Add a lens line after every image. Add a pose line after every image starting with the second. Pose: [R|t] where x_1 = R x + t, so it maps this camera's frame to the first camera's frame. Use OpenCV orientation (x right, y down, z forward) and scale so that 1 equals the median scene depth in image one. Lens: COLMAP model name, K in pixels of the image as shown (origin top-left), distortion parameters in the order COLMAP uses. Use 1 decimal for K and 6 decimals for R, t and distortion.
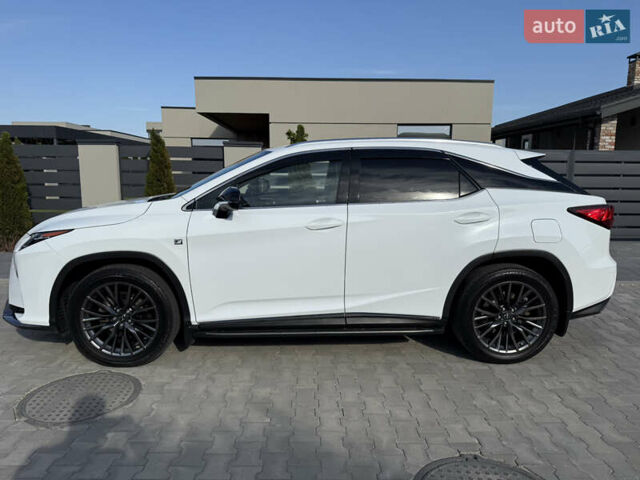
lens RADIAL K [[457.7, 0, 321.0], [0, 457.7, 240.1], [0, 0, 1]] dist [-0.002533, -0.007123]
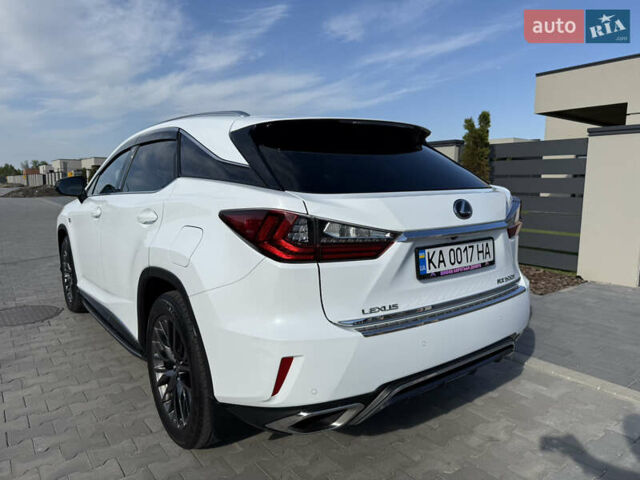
lens RADIAL K [[457.7, 0, 321.0], [0, 457.7, 240.1], [0, 0, 1]] dist [-0.002533, -0.007123]
pose [[0.575762, 0.102900, -0.811117, 1.086899], [-0.124459, 0.991518, 0.037440, -0.075775], [0.808089, 0.079394, 0.583685, 0.790969]]
